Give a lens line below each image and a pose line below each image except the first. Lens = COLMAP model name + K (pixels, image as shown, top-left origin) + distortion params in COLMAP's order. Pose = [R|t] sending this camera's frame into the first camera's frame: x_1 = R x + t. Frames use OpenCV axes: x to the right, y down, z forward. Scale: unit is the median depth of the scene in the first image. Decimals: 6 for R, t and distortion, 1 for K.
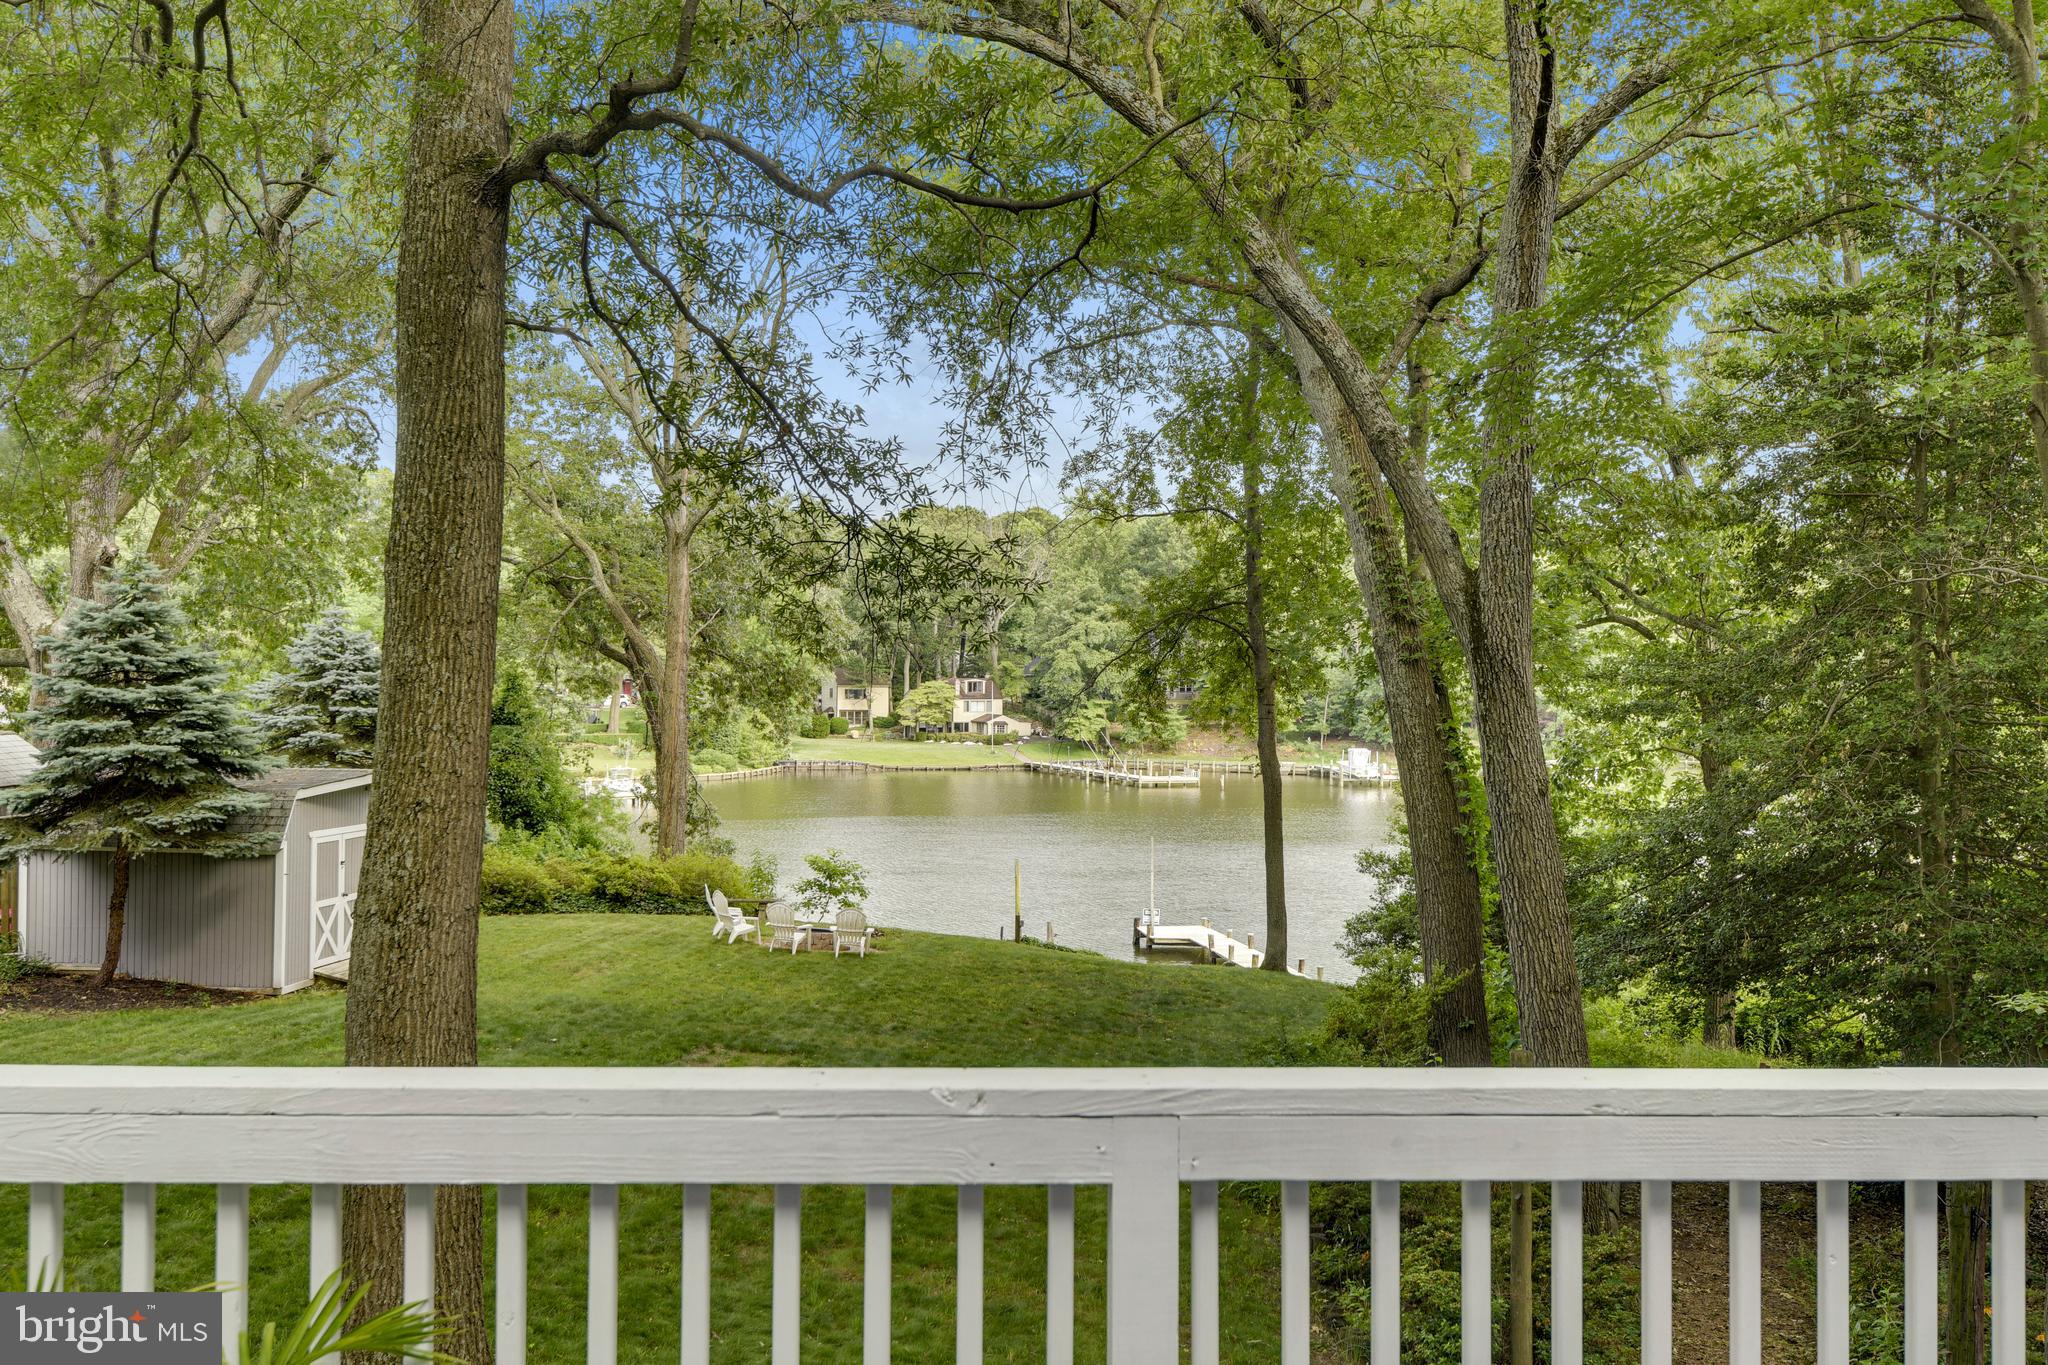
lens RADIAL K [[2036.5, 0, 1088.9], [0, 2036.5, 667.6], [0, 0, 1]] dist [0.015031, 0.000000]
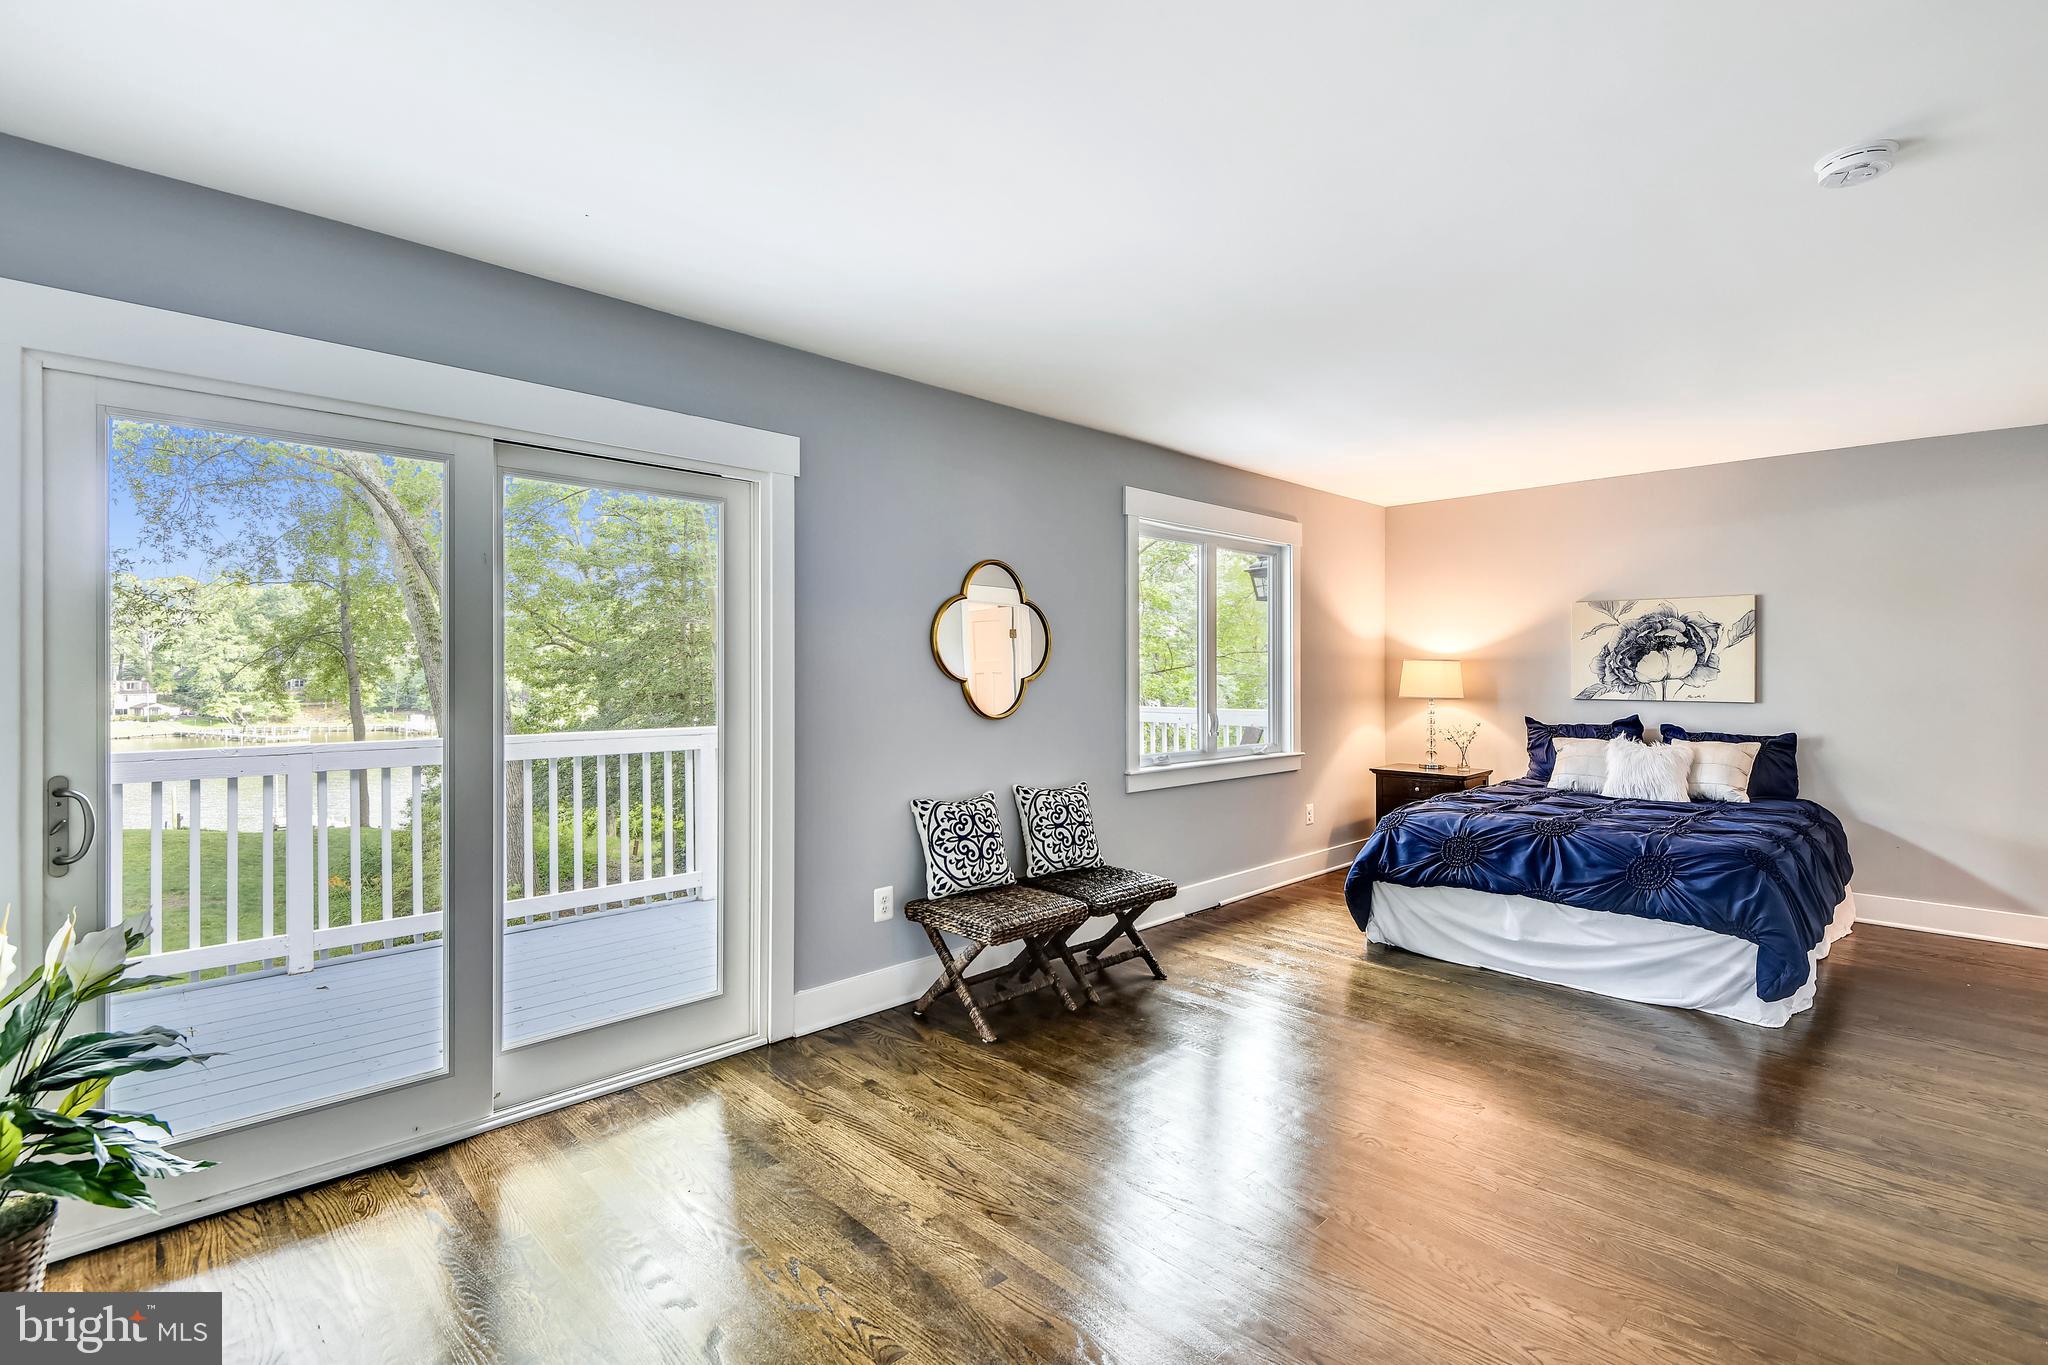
lens RADIAL K [[936.3, 0, 1012.6], [0, 936.3, 673.7], [0, 0, 1]] dist [0.010472, -0.006118]
pose [[0.766850, -0.009736, 0.641753, -0.004906], [0.007278, 0.999953, 0.006475, 0.006019], [-0.641785, -0.000295, 0.766884, -0.067785]]
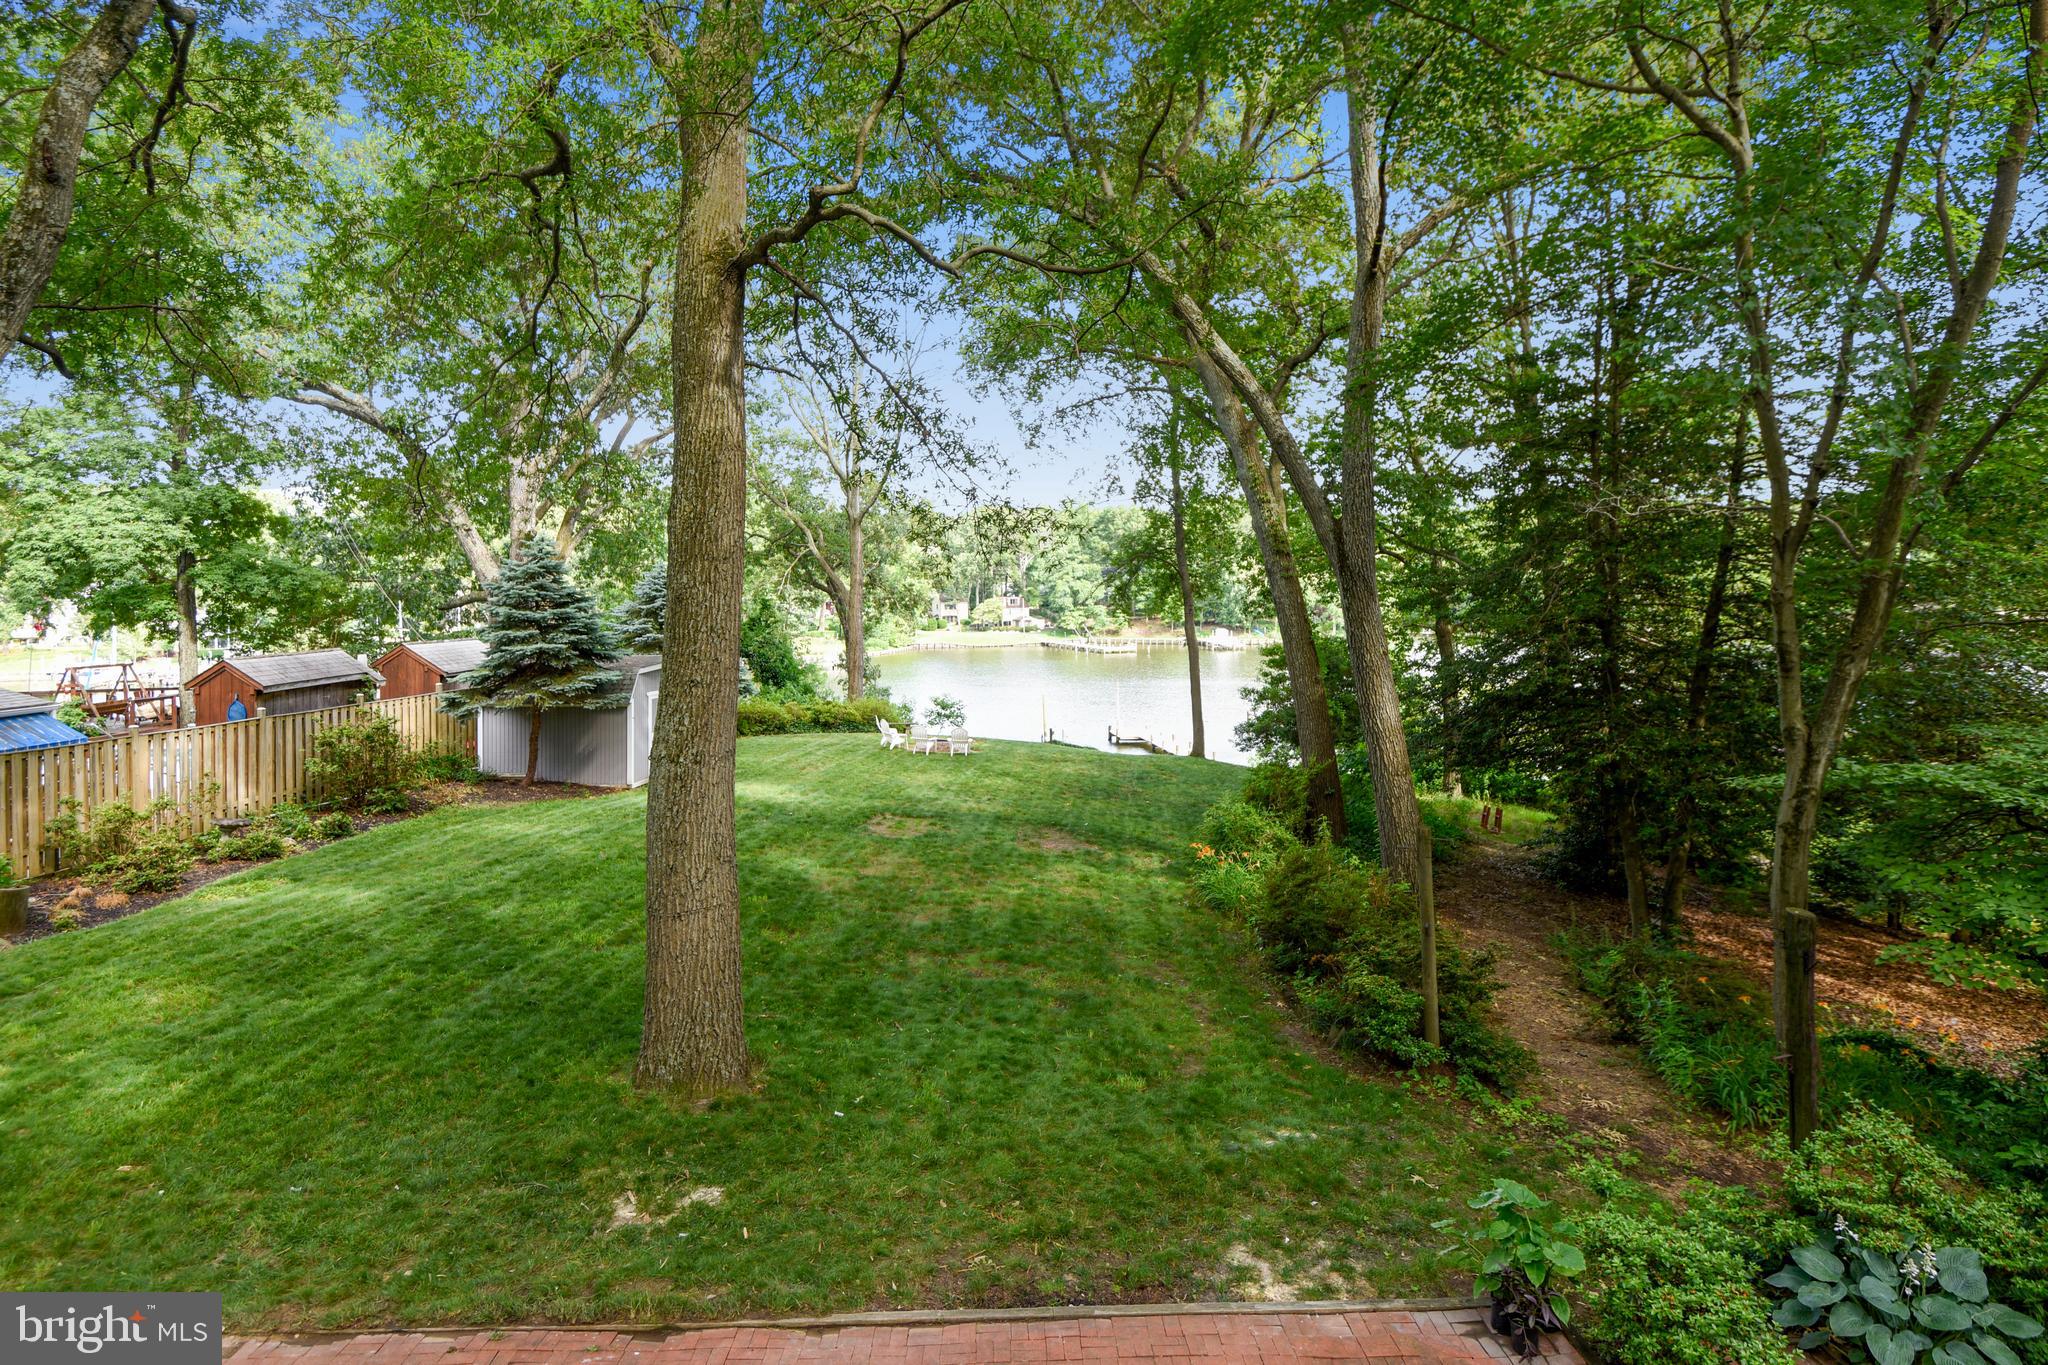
lens RADIAL K [[1086.2, 0, 1048.0], [0, 1086.2, 573.5], [0, 0, 1]] dist [0.026469, -0.000337]
pose [[0.999405, -0.025764, -0.022930, -0.015025], [0.025412, 0.999557, -0.015493, 0.002410], [0.023319, 0.014901, 0.999617, 0.064511]]
